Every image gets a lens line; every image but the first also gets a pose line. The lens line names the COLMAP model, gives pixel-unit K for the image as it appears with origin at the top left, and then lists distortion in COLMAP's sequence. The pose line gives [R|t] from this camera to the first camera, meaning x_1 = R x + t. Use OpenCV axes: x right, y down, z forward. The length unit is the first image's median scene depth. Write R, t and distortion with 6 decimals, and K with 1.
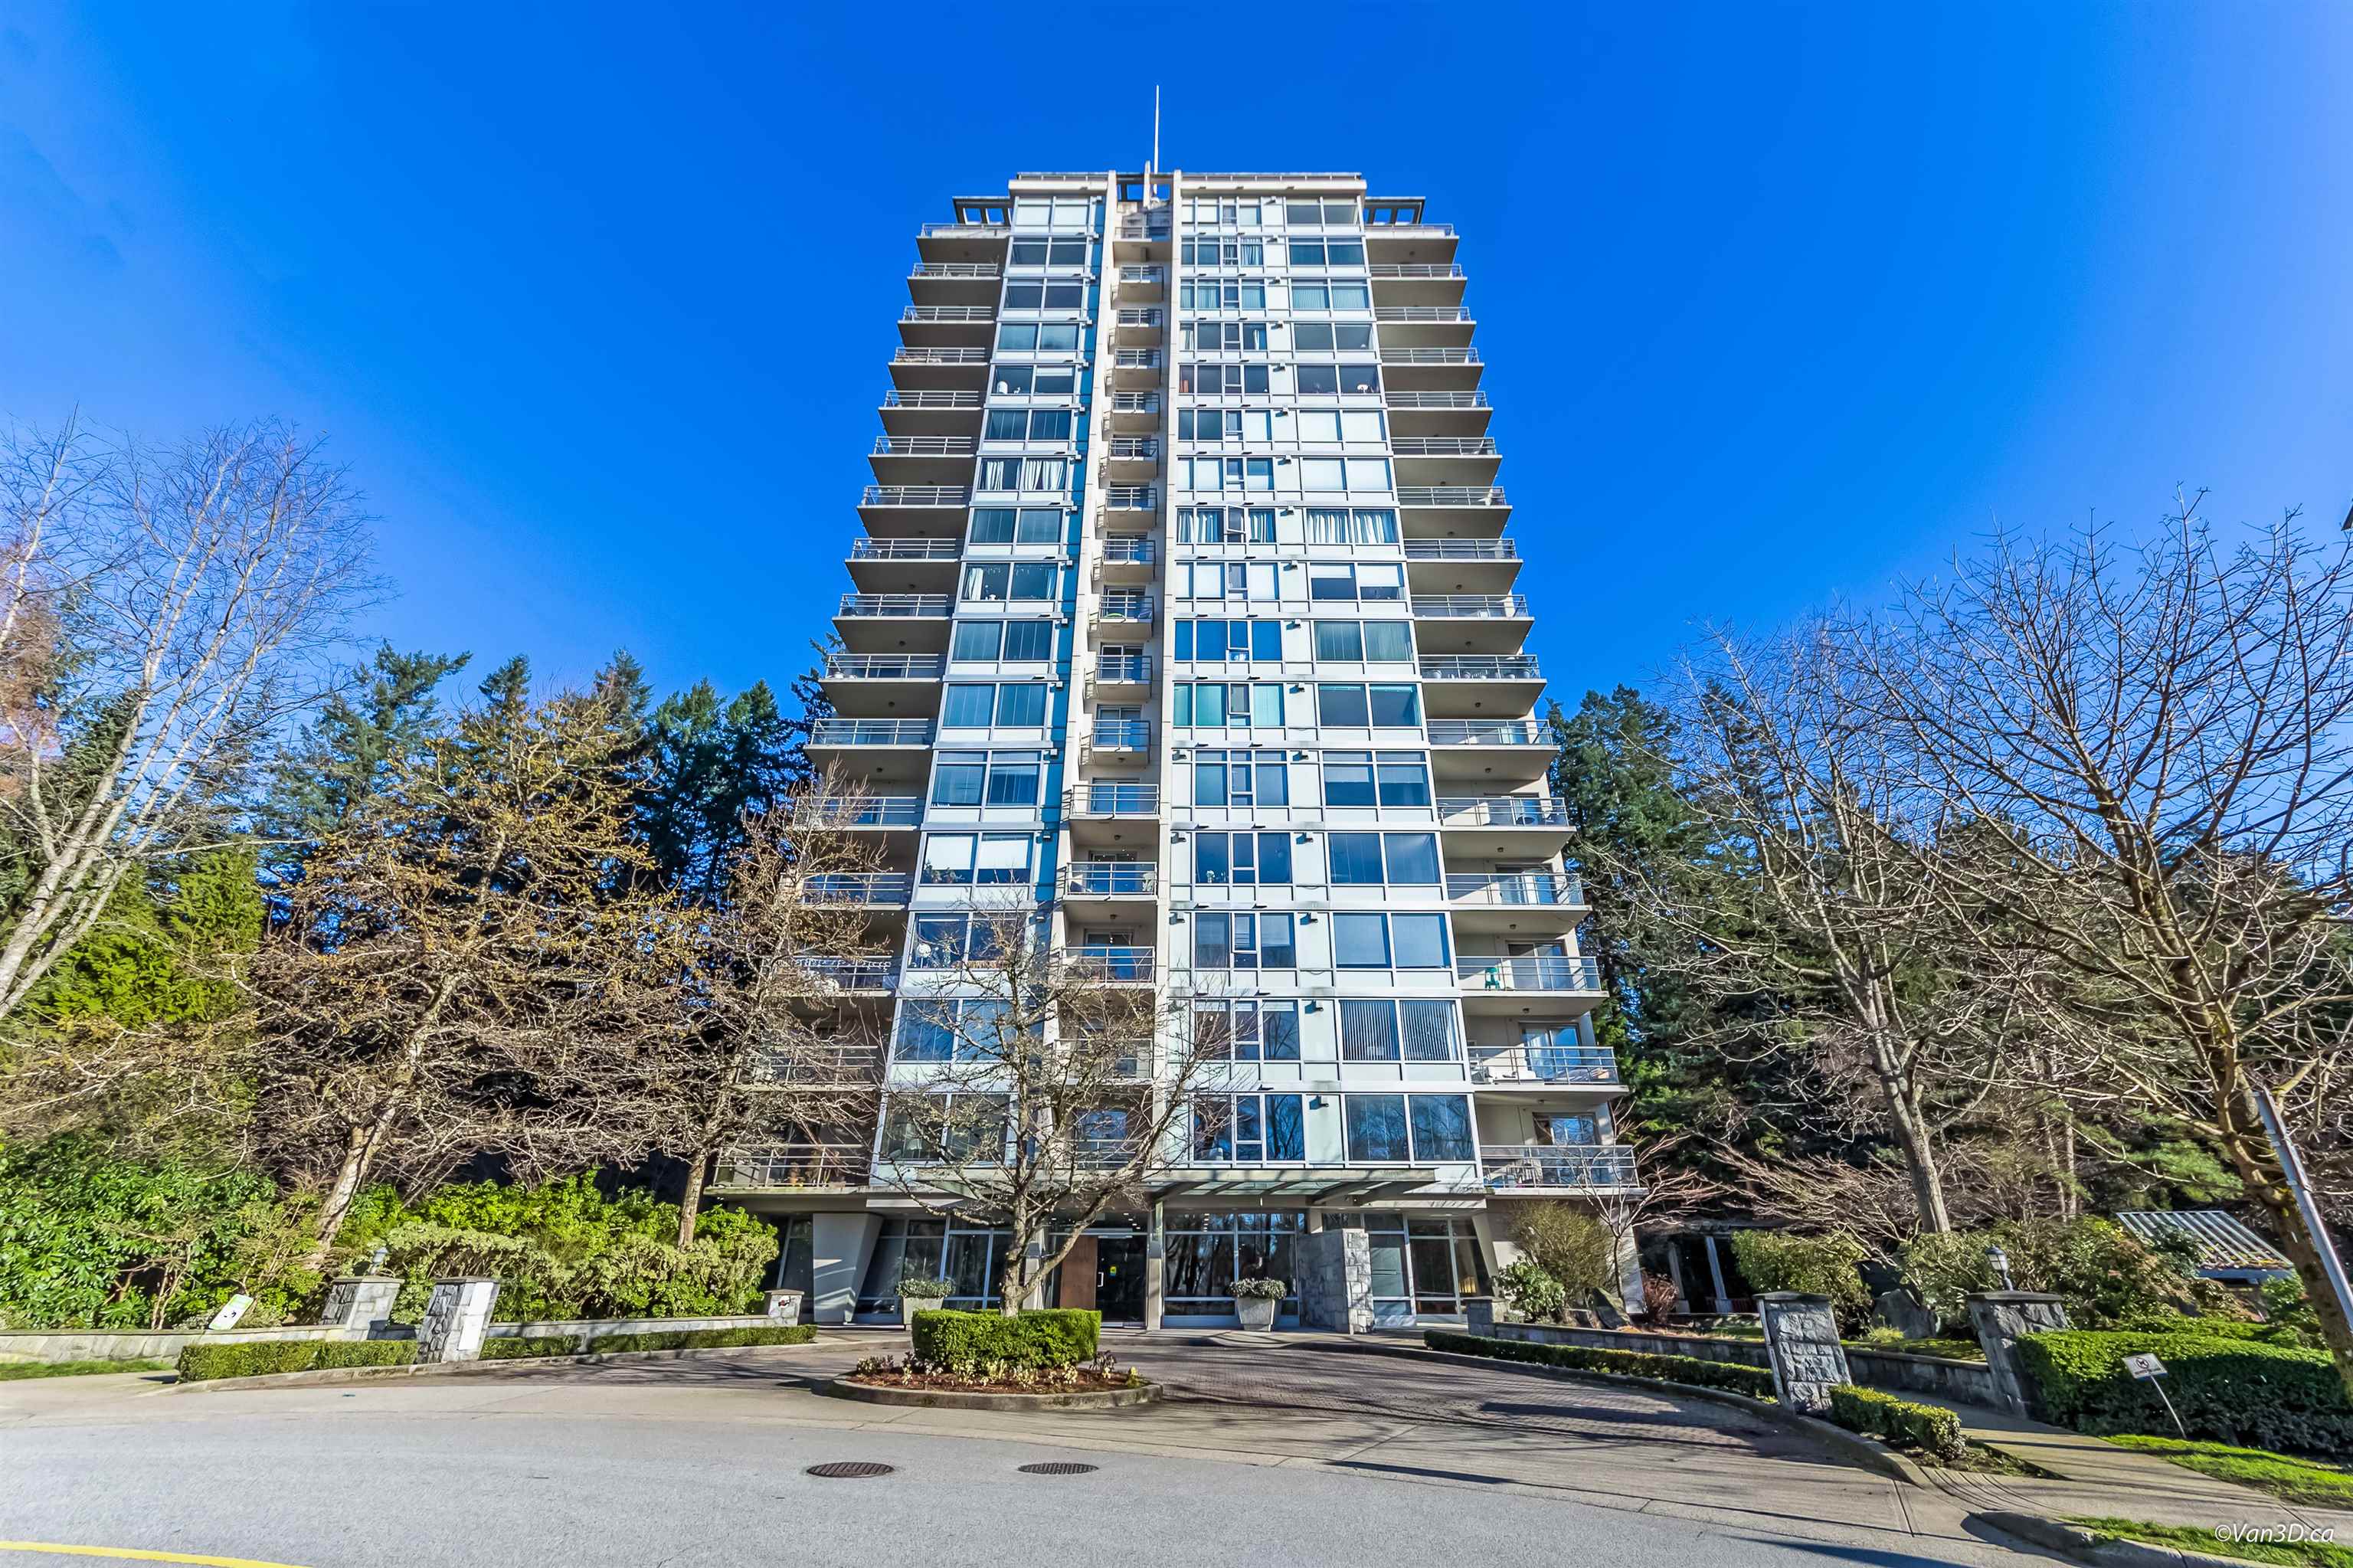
lens RADIAL K [[1019.6, 0, 1202.9], [0, 1019.6, 755.5], [0, 0, 1]] dist [0.012890, -0.000052]
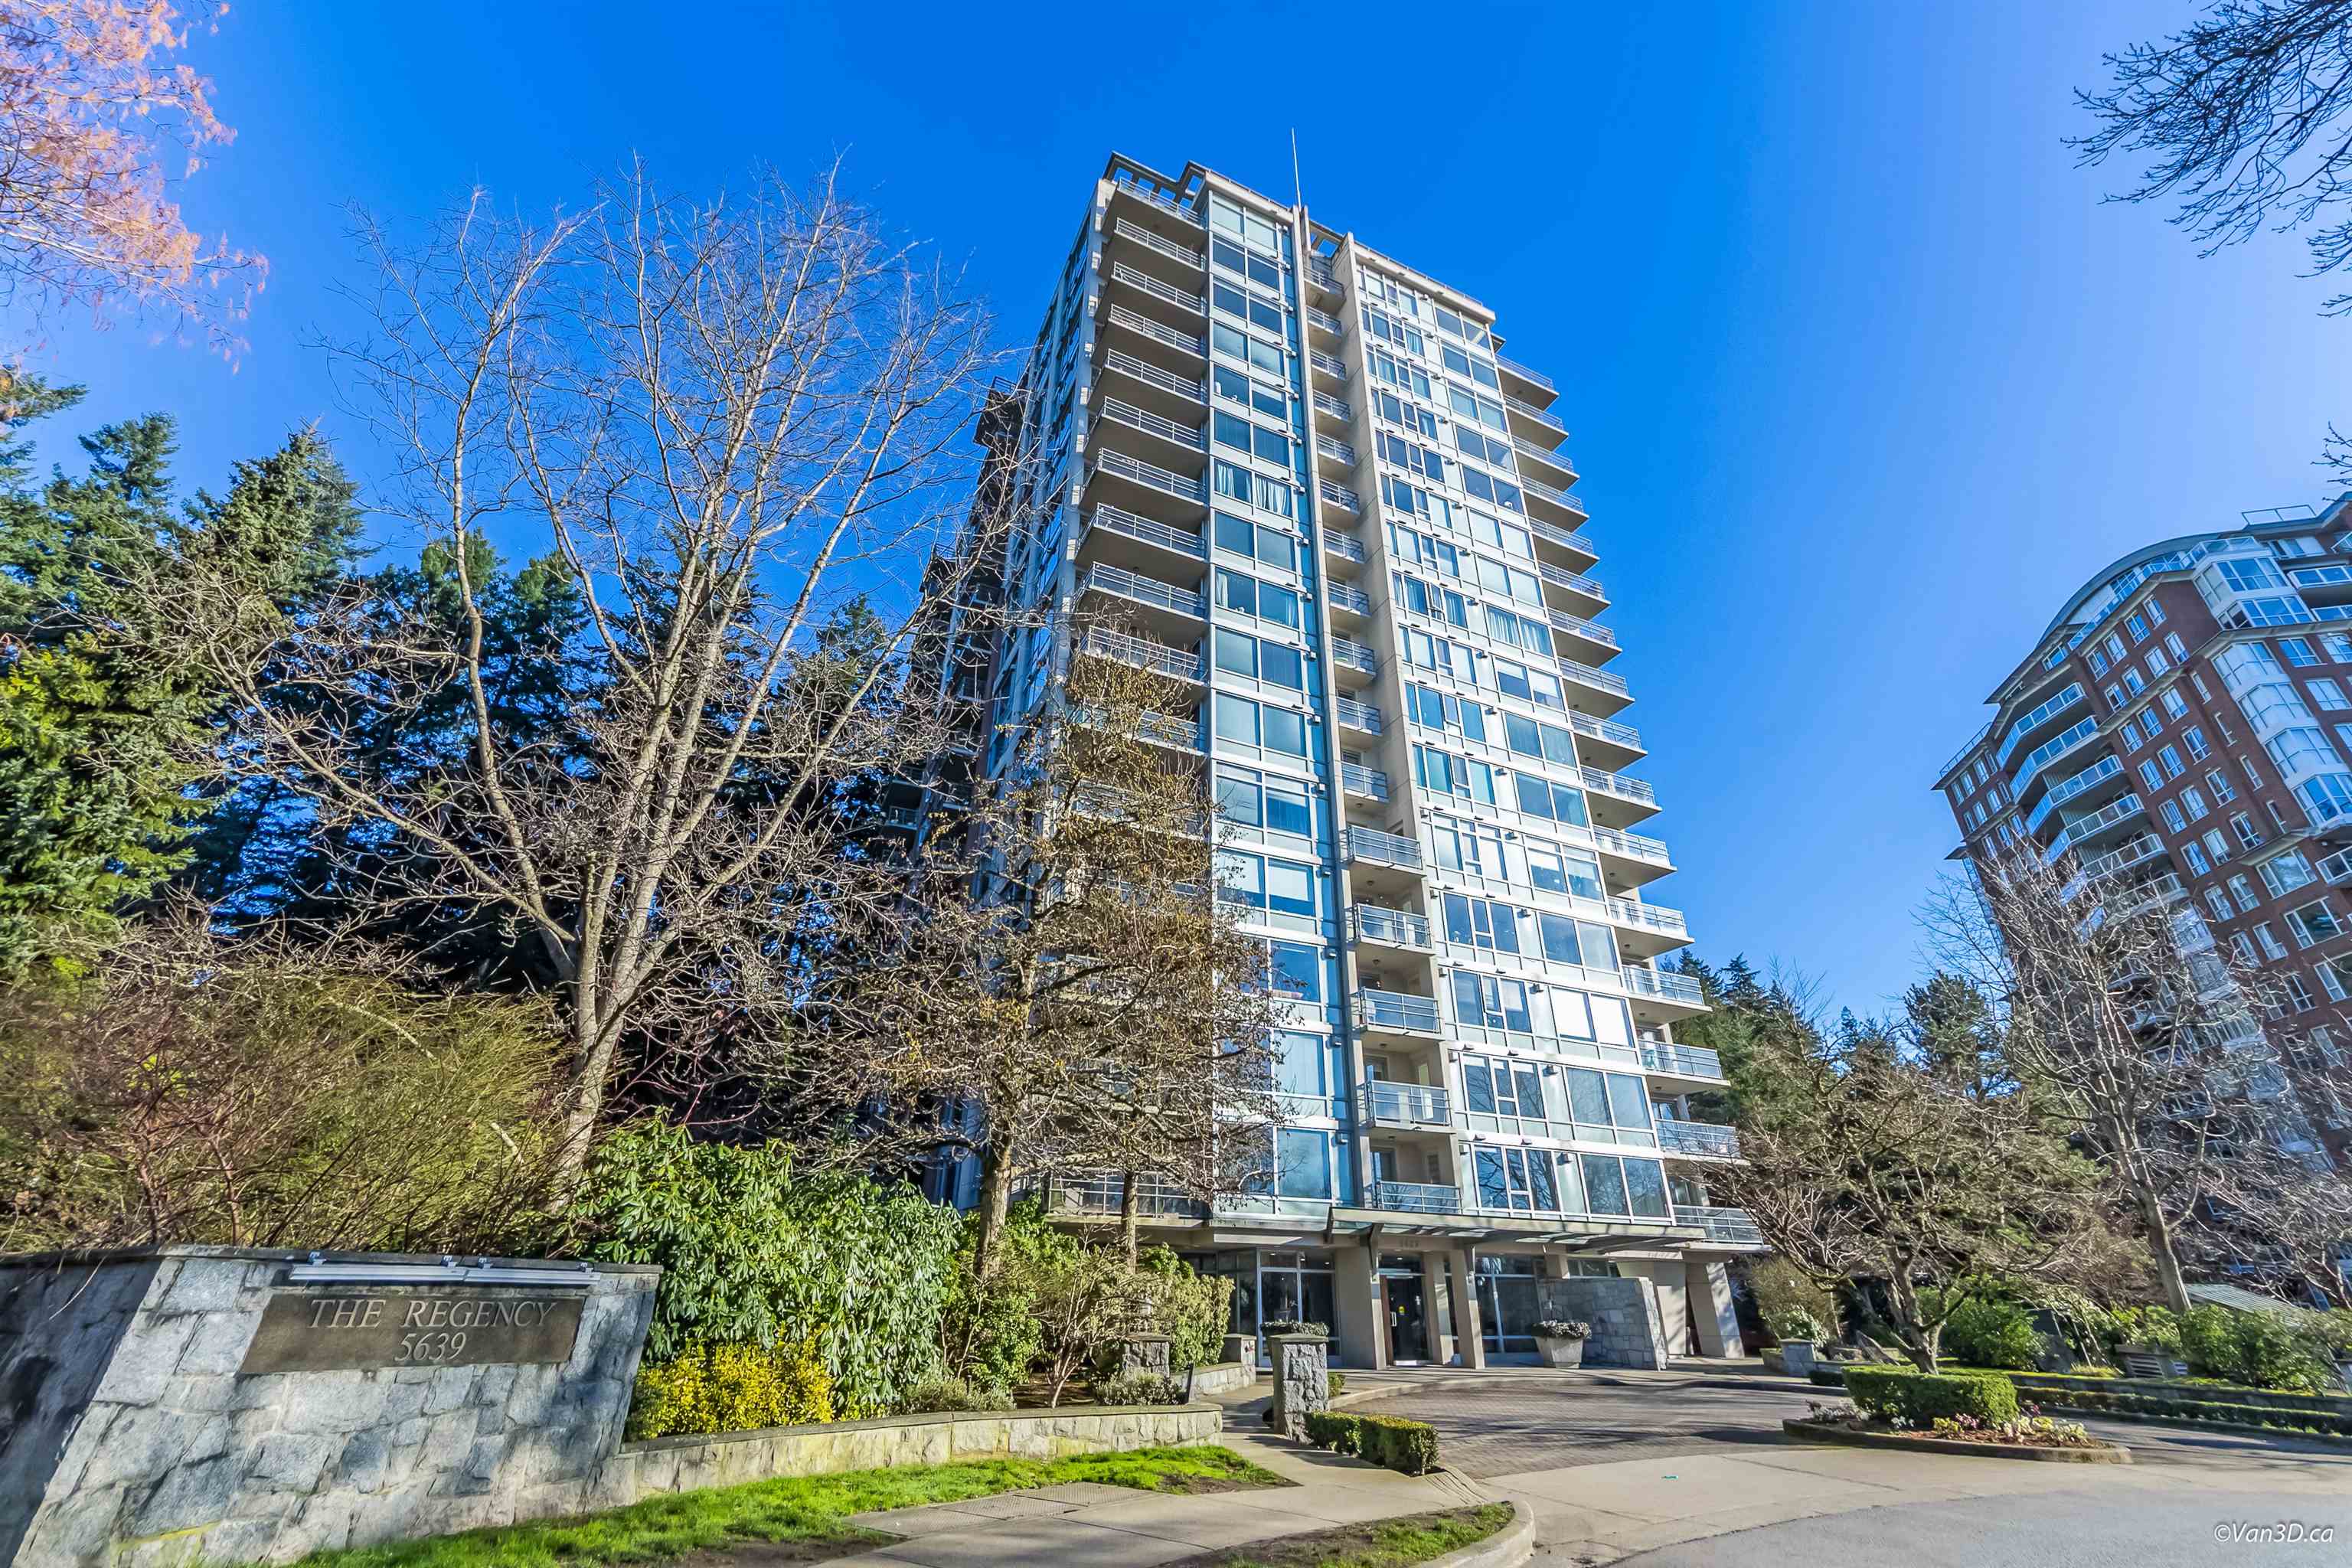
lens RADIAL K [[1019.1, 0, 1202.4], [0, 1019.1, 755.5], [0, 0, 1]] dist [0.012890, -0.000052]
pose [[0.894767, 0.214491, 0.391644, -0.632175], [-0.213048, 0.975876, -0.047716, 0.037823], [-0.392431, -0.040744, 0.918879, 0.118172]]
